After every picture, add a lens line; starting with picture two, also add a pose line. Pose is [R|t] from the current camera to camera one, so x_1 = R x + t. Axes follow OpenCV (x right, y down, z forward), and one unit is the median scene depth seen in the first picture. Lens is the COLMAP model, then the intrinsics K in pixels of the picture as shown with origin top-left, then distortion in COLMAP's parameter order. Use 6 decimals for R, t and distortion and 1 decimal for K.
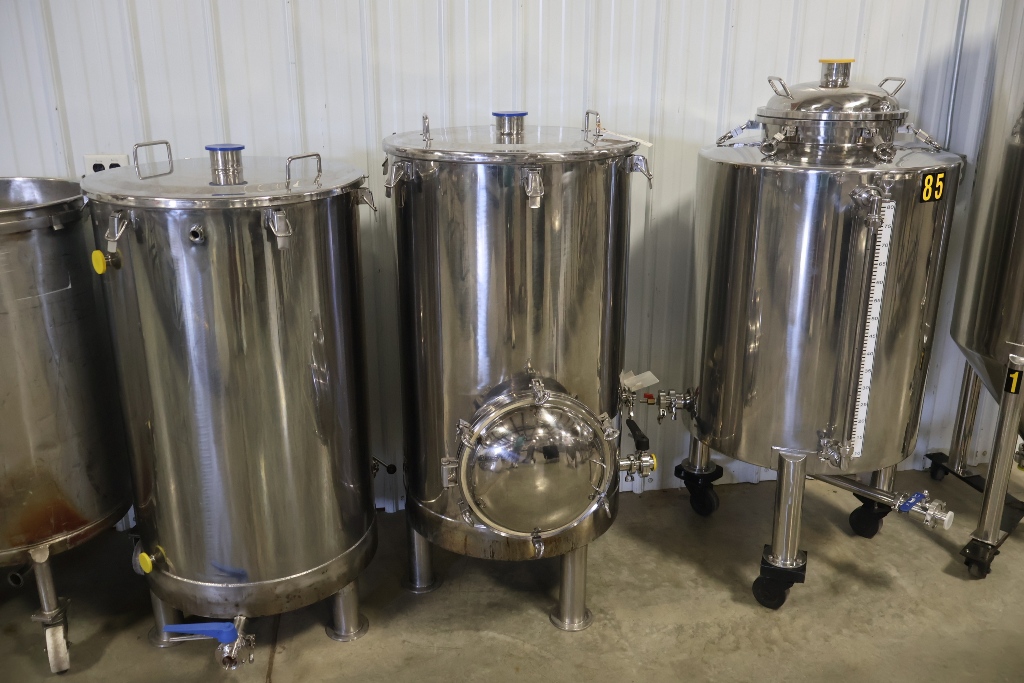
lens RADIAL K [[861.3, 0, 513.9], [0, 861.3, 343.3], [0, 0, 1]] dist [-0.003385, 0.018082]
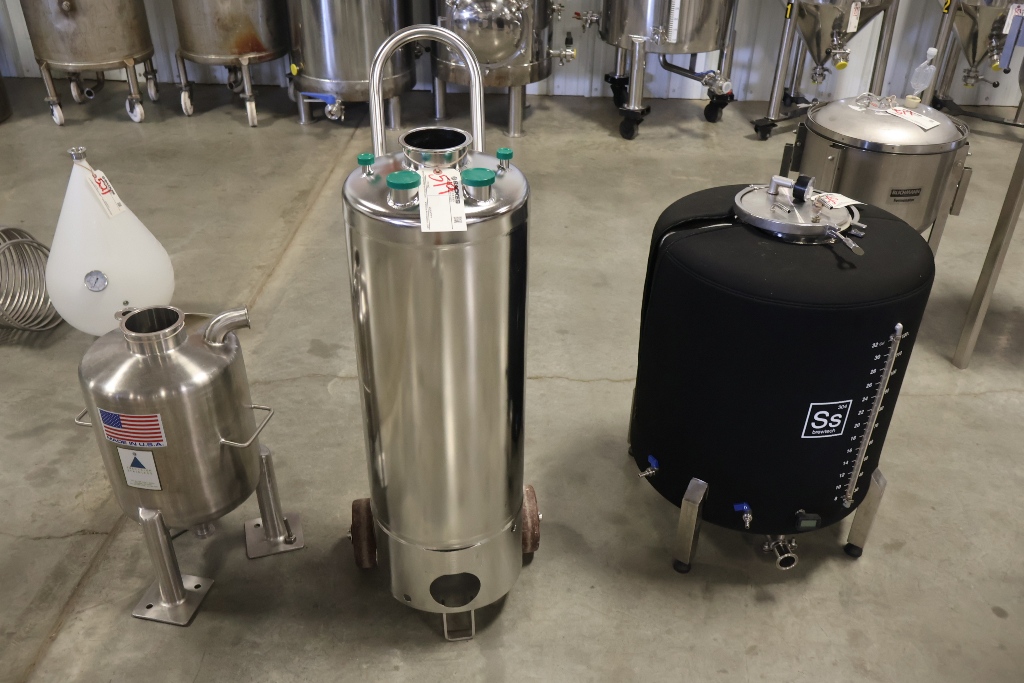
lens RADIAL K [[861.3, 0, 507.9], [0, 861.3, 339.7], [0, 0, 1]] dist [-0.003385, 0.018082]
pose [[0.981092, 0.115939, -0.154971, 0.419179], [-0.077231, 0.968727, 0.235805, 0.342570], [0.177464, -0.219378, 0.959364, -0.916573]]
